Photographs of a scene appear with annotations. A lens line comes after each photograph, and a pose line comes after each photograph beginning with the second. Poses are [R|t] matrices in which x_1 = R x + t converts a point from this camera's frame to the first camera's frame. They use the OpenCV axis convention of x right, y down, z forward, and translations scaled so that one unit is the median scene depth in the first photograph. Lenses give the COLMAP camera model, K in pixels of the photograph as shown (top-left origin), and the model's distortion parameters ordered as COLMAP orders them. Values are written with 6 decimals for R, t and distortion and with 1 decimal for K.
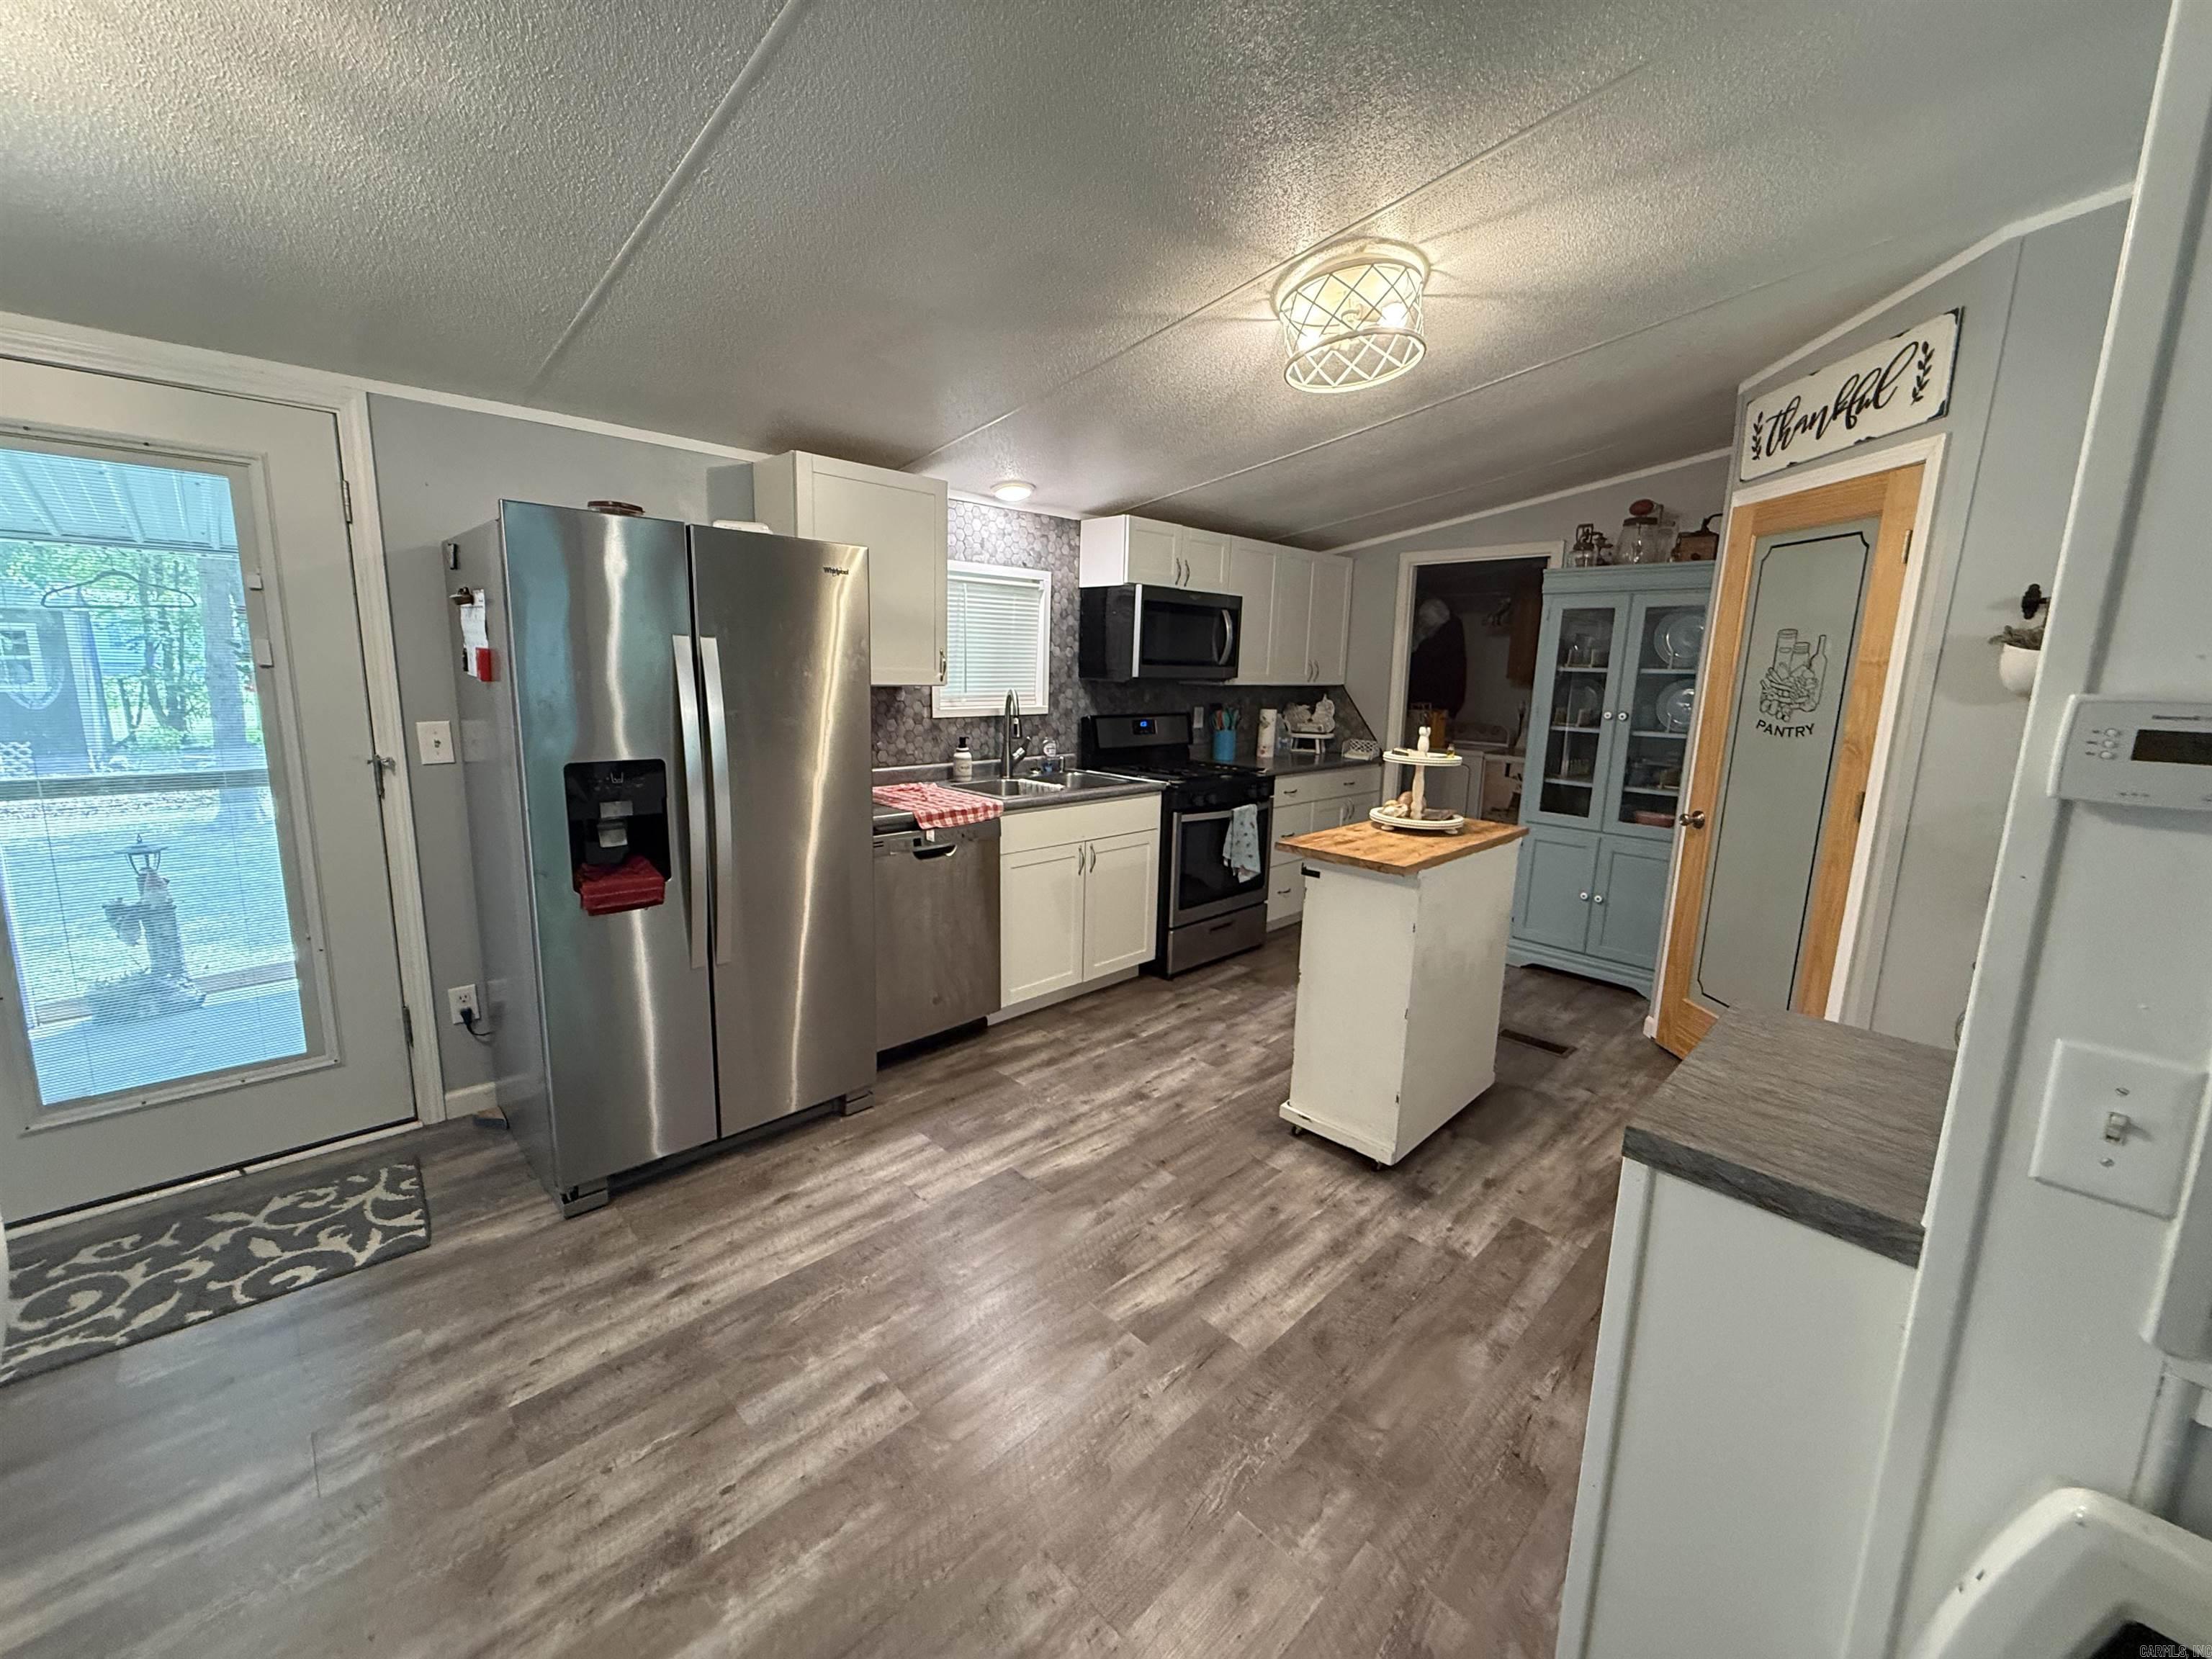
lens RADIAL K [[880.6, 0, 1098.6], [0, 880.6, 824.8], [0, 0, 1]] dist [0.000538, -0.000081]
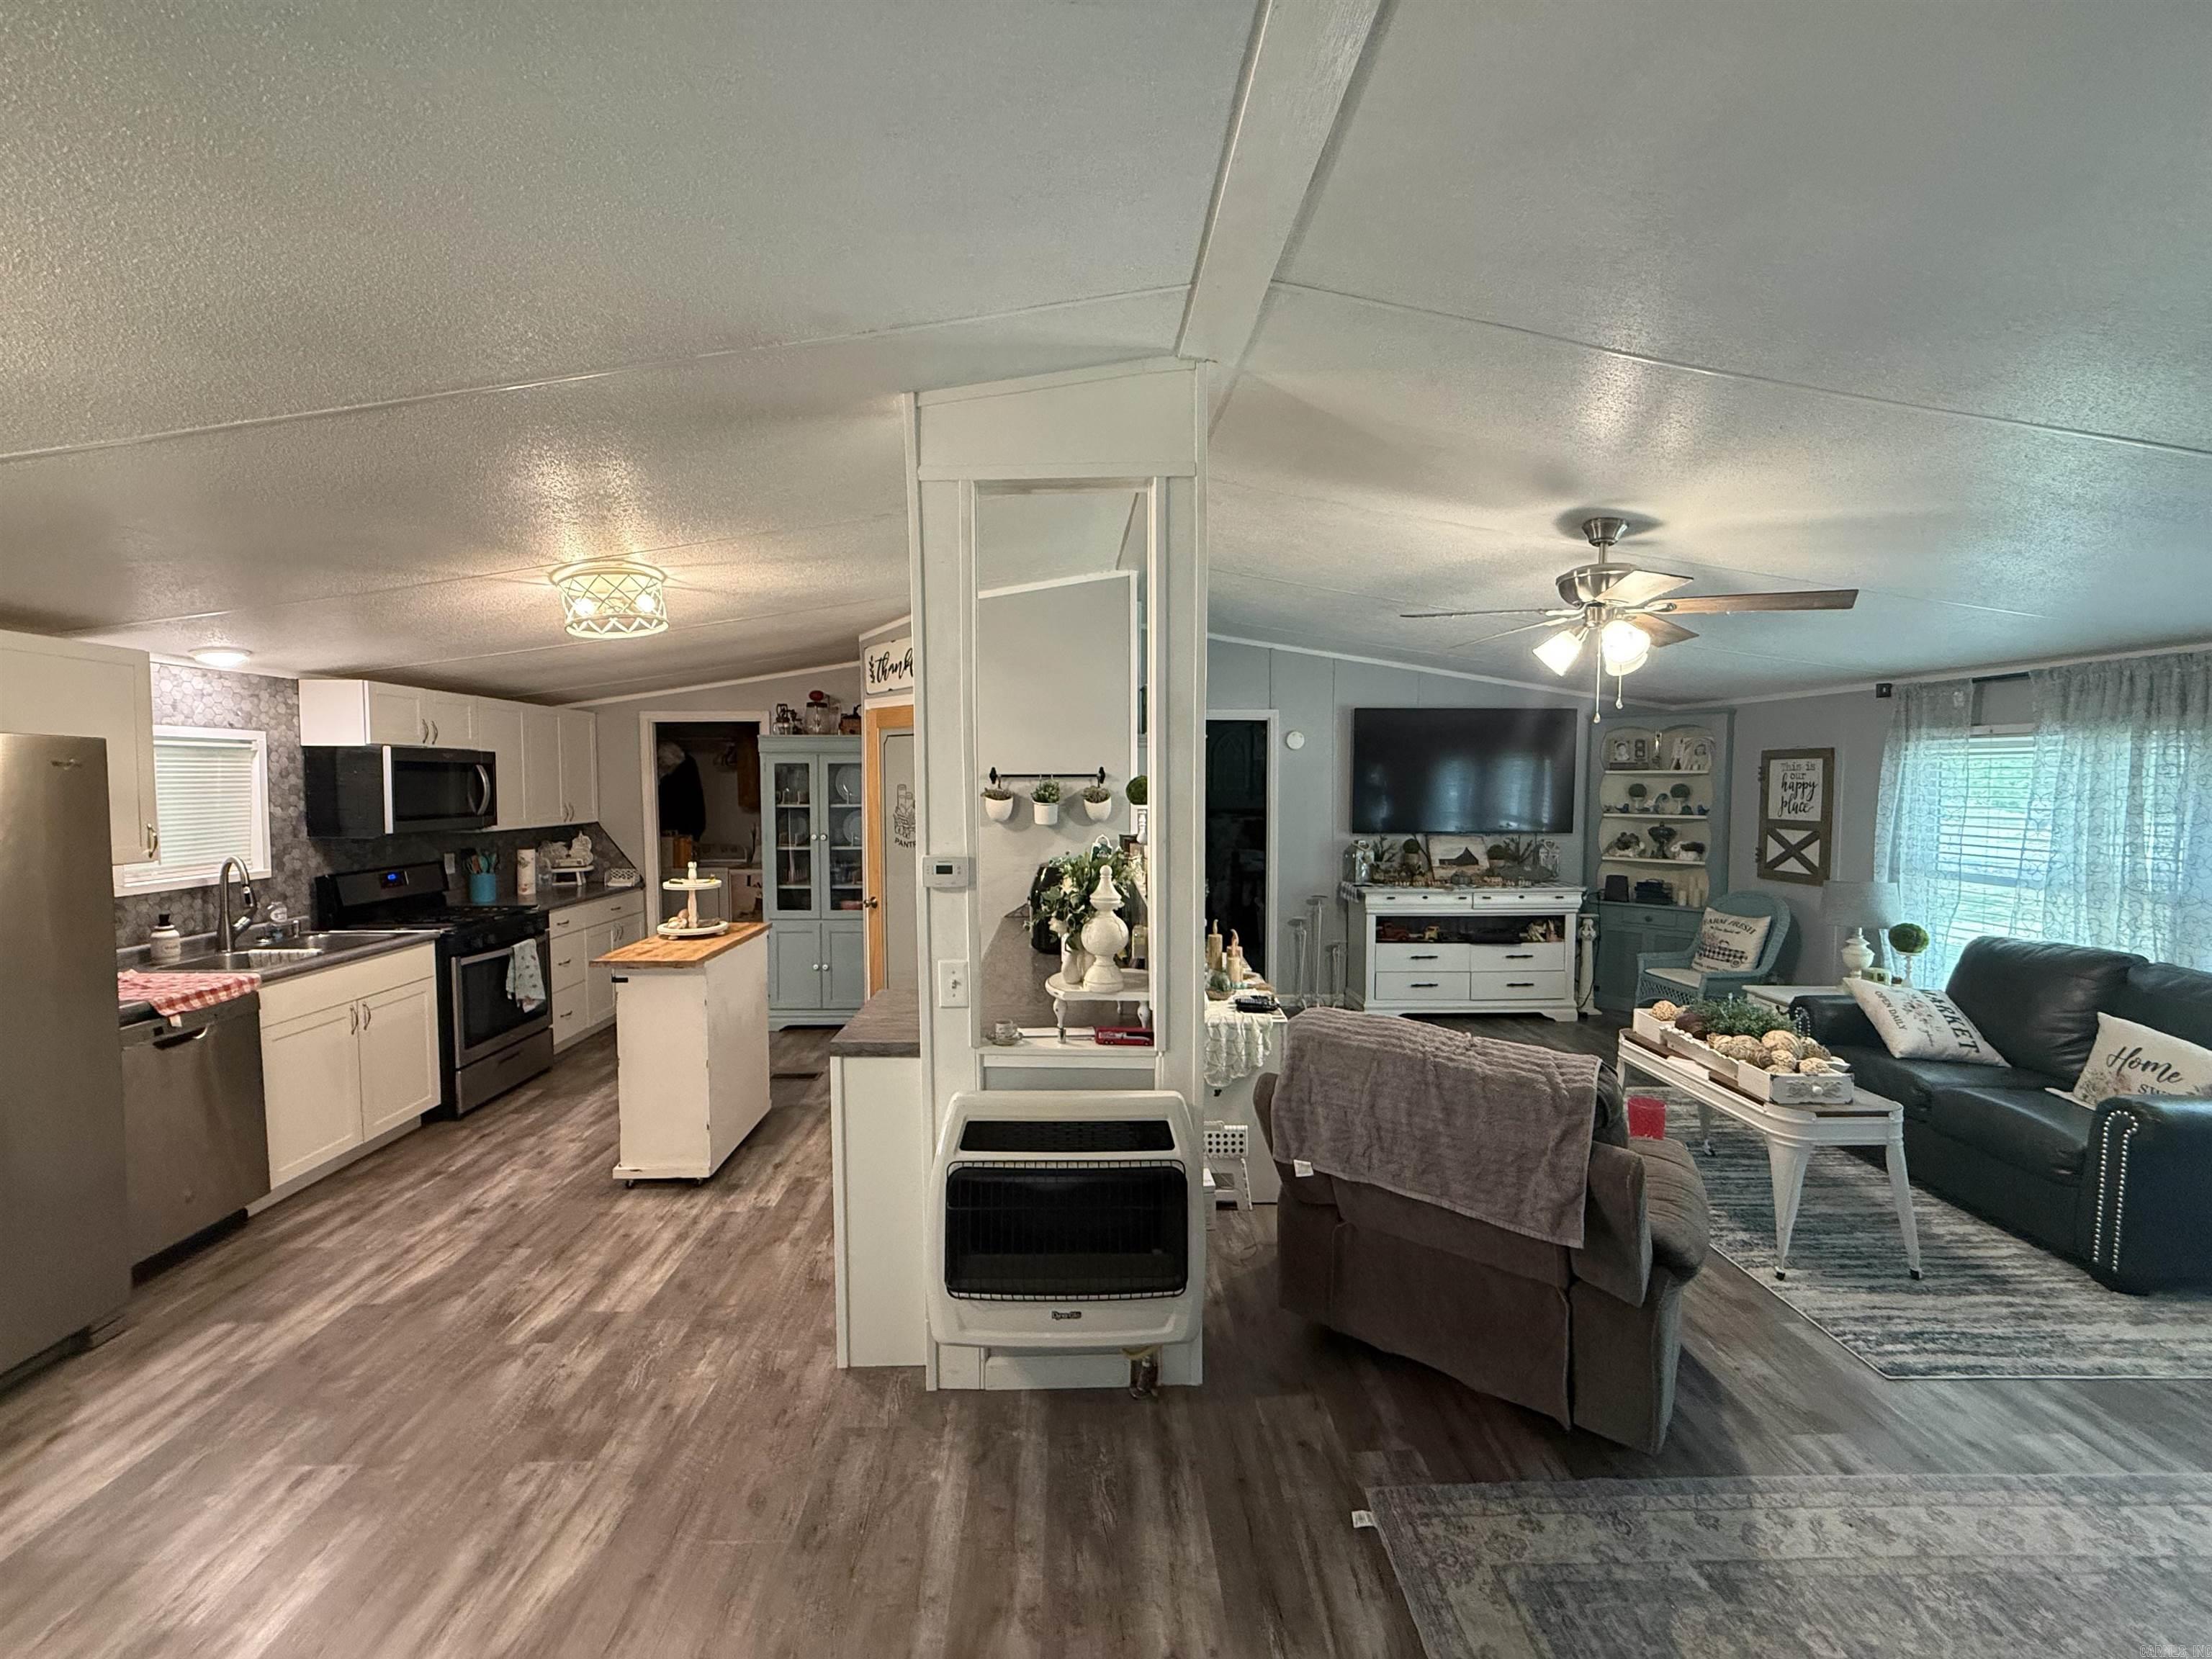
lens RADIAL K [[880.6, 0, 1099.8], [0, 880.6, 823.0], [0, 0, 1]] dist [0.000538, -0.000081]
pose [[0.678291, -0.060666, 0.732285, -0.183031], [0.149931, 0.987046, -0.057105, 0.004329], [-0.719335, 0.148526, 0.678600, -0.369705]]
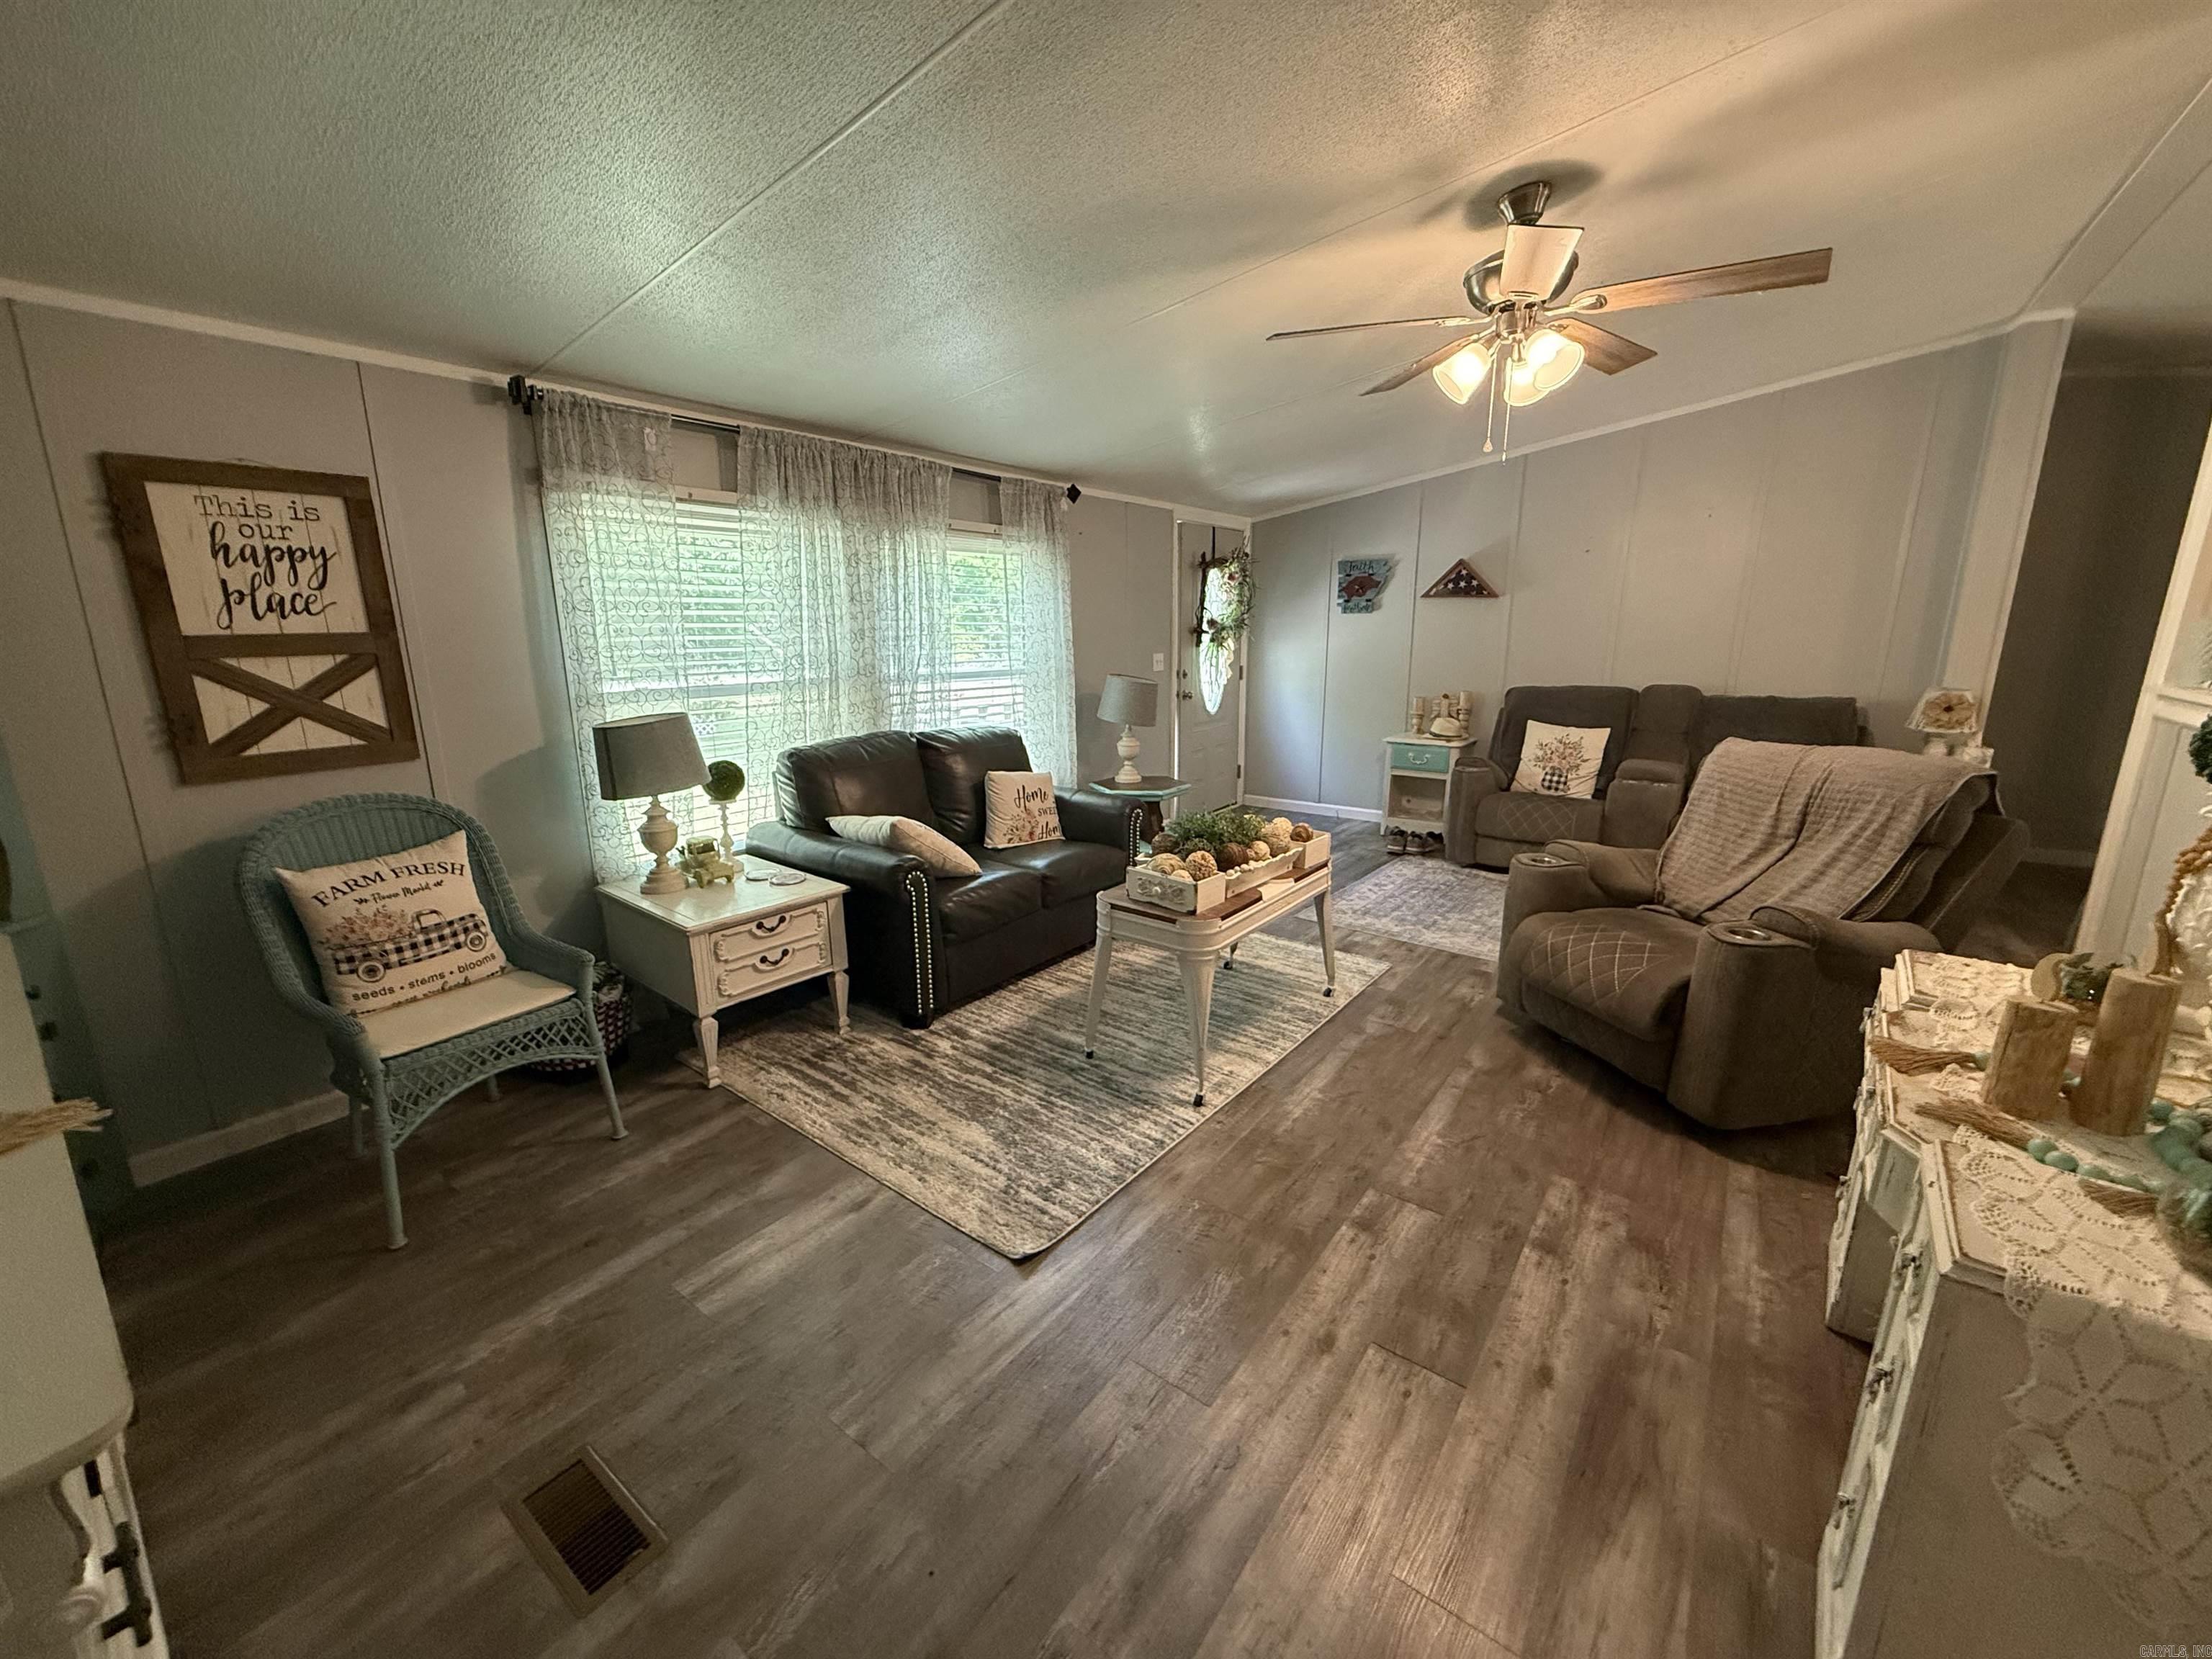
lens RADIAL K [[880.6, 0, 1103.3], [0, 880.6, 823.8], [0, 0, 1]] dist [0.000538, -0.000081]
pose [[-0.988114, 0.015679, -0.152922, 1.299331], [-0.045996, 0.919056, 0.391433, -0.072232], [0.146681, 0.393814, -0.907411, 0.616605]]
